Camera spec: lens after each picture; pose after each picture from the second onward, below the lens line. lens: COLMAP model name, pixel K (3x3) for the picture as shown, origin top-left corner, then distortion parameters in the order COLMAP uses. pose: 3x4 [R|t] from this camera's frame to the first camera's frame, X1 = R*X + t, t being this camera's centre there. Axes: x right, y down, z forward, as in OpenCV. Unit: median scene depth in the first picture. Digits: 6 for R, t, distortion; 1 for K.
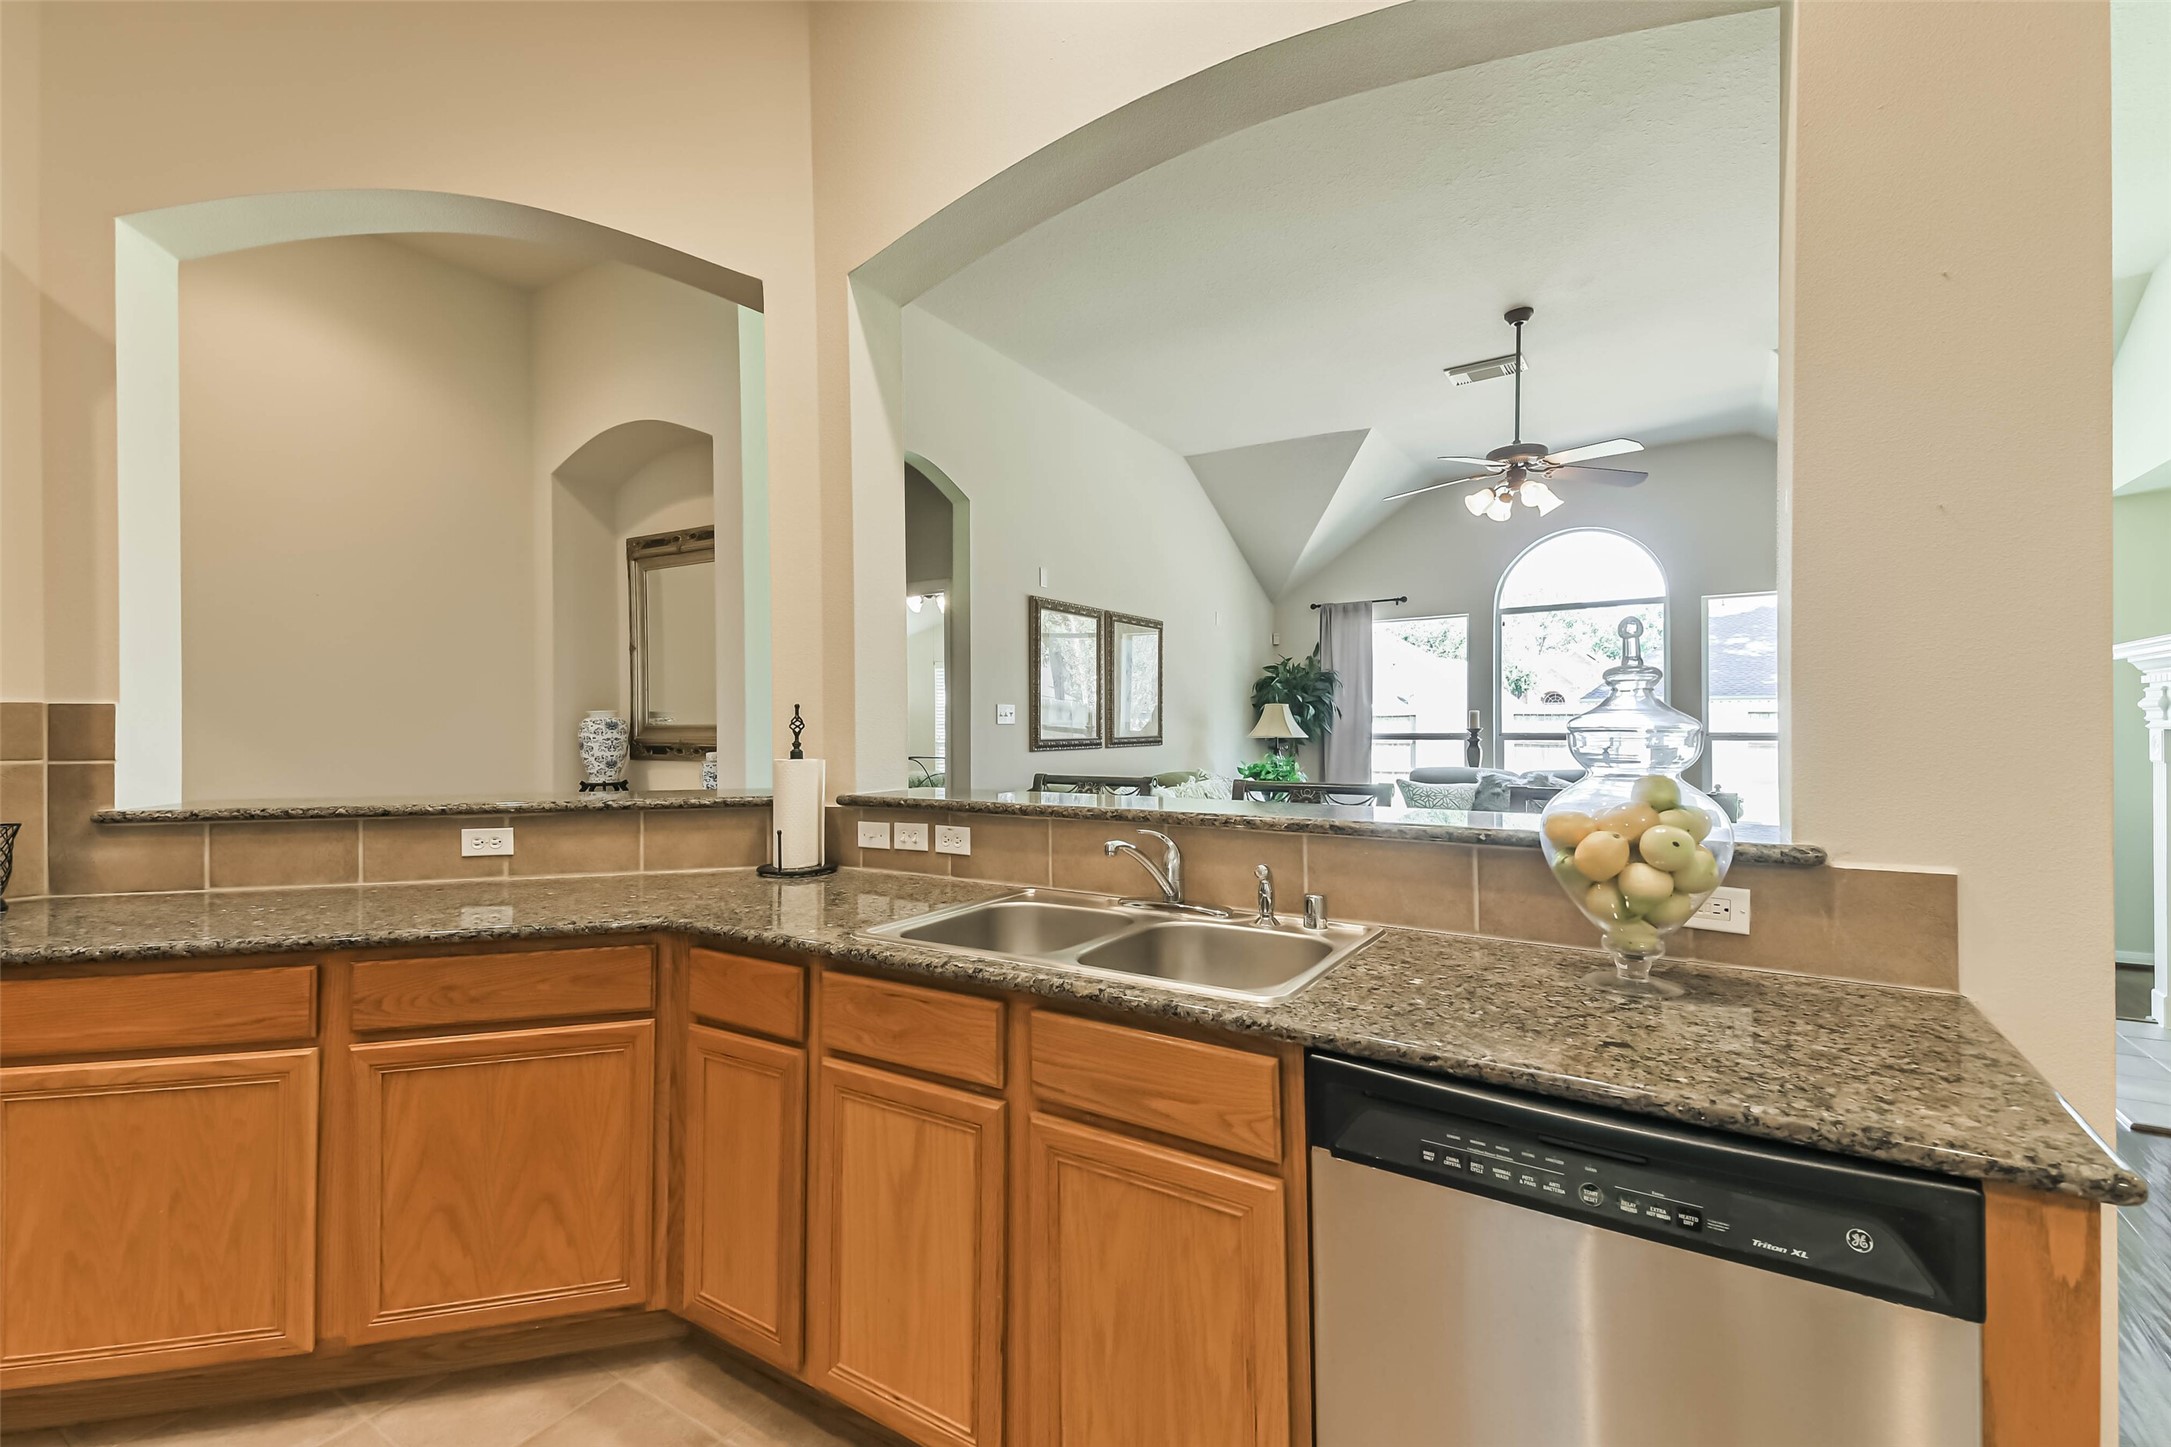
lens RADIAL K [[934.9, 0, 1085.4], [0, 934.9, 727.9], [0, 0, 1]] dist [0.062067, -0.024851]
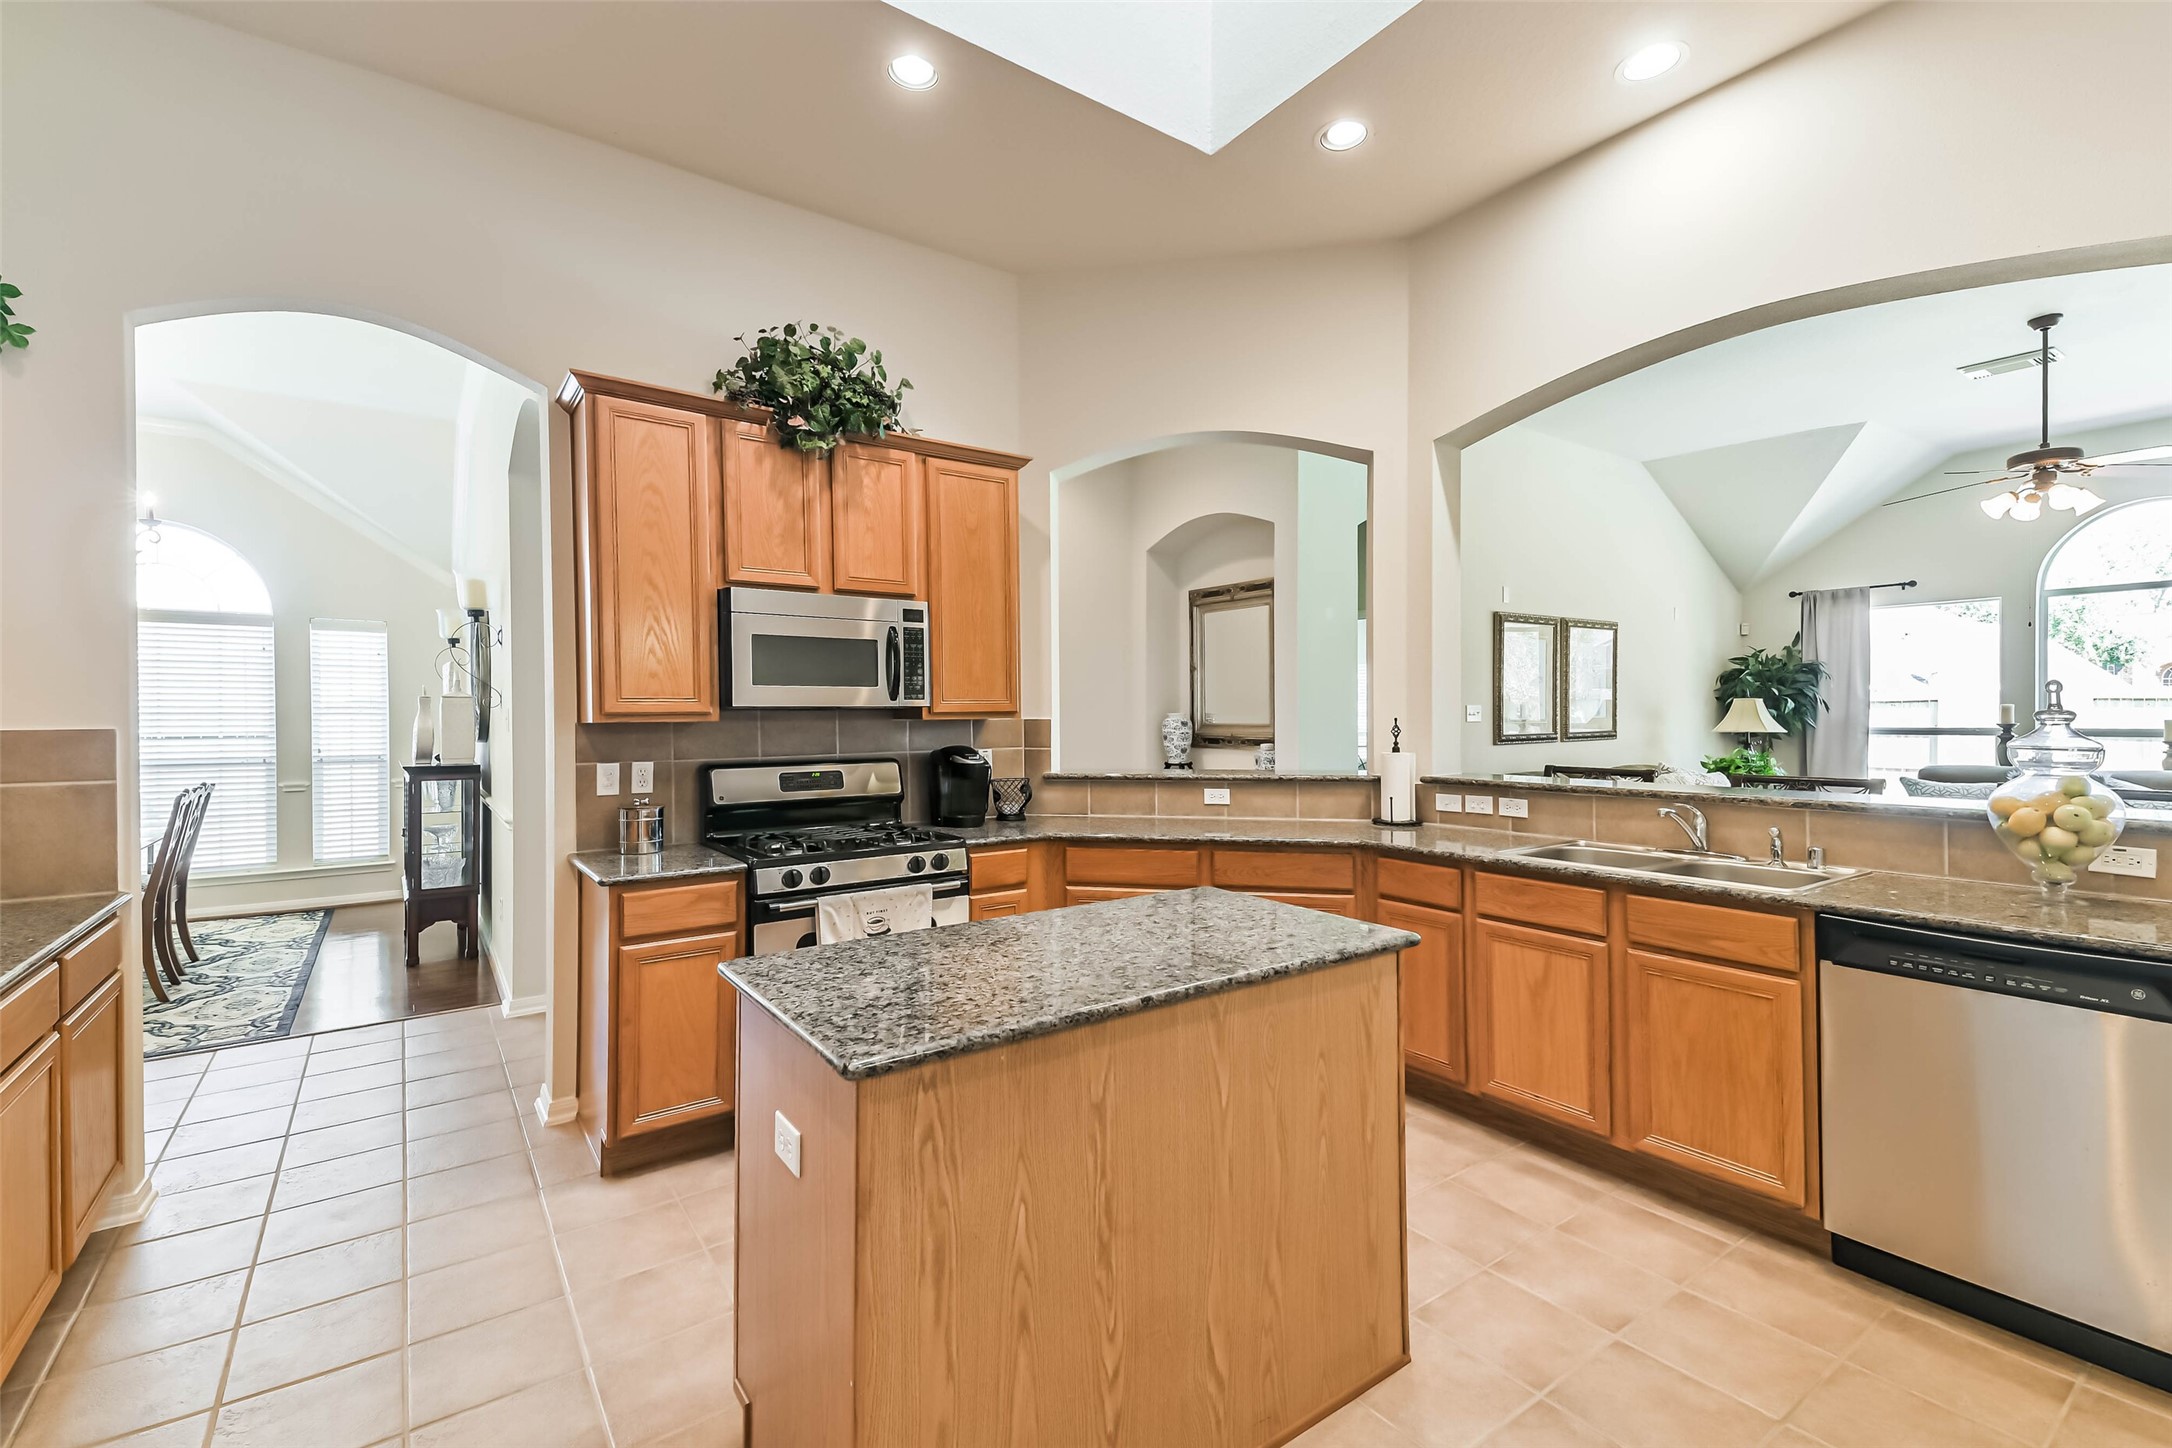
lens RADIAL K [[935.3, 0, 1077.0], [0, 935.3, 721.8], [0, 0, 1]] dist [0.062067, -0.024851]
pose [[0.923570, 0.002812, -0.383419, -0.208723], [0.001499, 0.999939, 0.010943, -0.039122], [0.383426, -0.010681, 0.923510, -0.711951]]
